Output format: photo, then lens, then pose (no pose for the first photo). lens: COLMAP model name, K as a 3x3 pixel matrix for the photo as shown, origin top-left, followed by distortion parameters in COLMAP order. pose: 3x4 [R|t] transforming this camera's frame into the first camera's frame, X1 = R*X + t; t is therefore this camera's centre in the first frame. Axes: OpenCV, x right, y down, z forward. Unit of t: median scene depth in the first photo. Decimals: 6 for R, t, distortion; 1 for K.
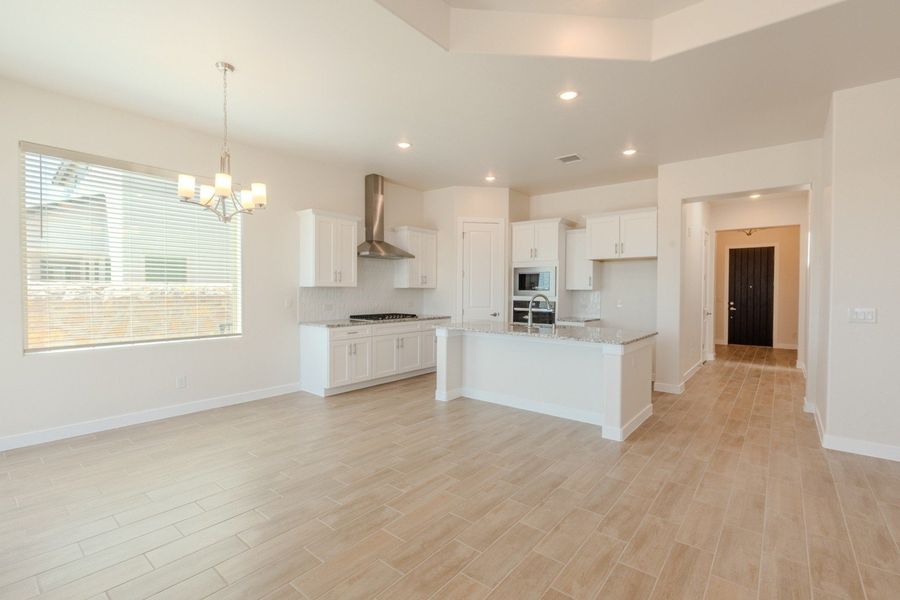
lens RADIAL K [[409.0, 0, 451.5], [0, 409.0, 300.1], [0, 0, 1]] dist [-0.005862, 0.000089]
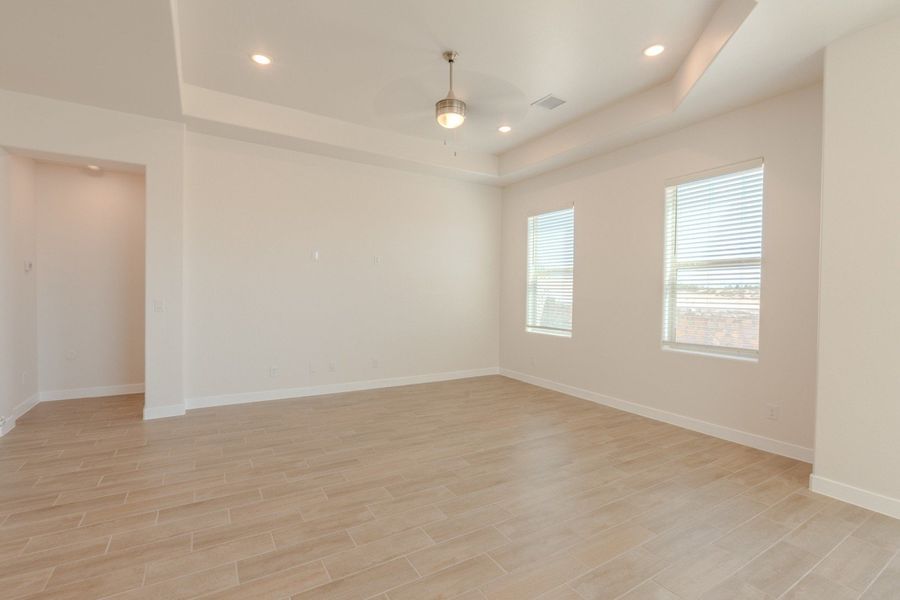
lens RADIAL K [[409.0, 0, 451.5], [0, 409.0, 300.1], [0, 0, 1]] dist [-0.005862, 0.000089]
pose [[-0.943041, -0.027071, 0.331574, -0.066343], [-0.013699, 0.998998, 0.042600, -0.018455], [-0.332395, 0.035632, -0.942467, 0.780089]]
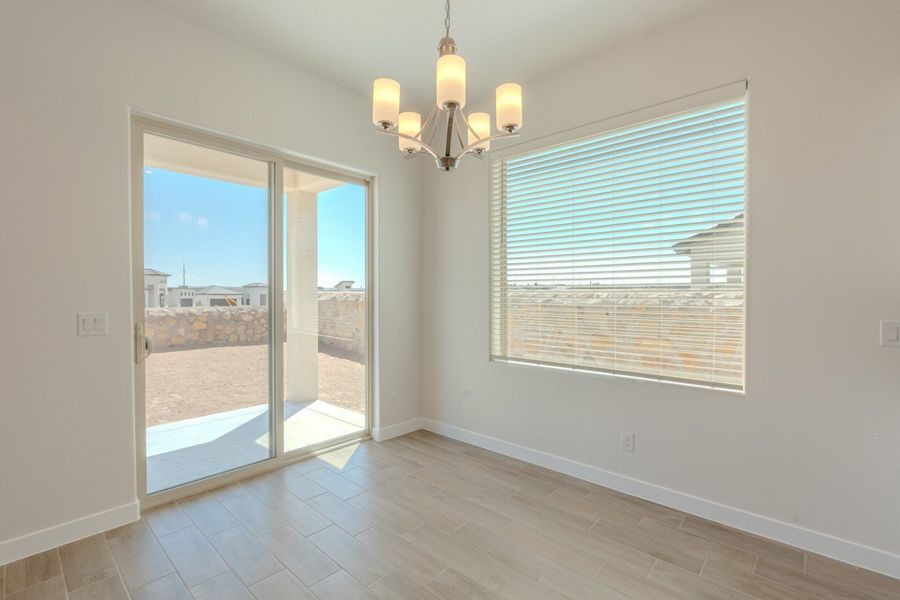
lens RADIAL K [[409.0, 0, 451.5], [0, 409.0, 300.1], [0, 0, 1]] dist [-0.005862, 0.000089]
pose [[-0.054705, 0.006907, -0.998479, -0.010718], [-0.027836, 0.999577, 0.008440, -0.014179], [0.998114, 0.028255, -0.054490, 0.587956]]
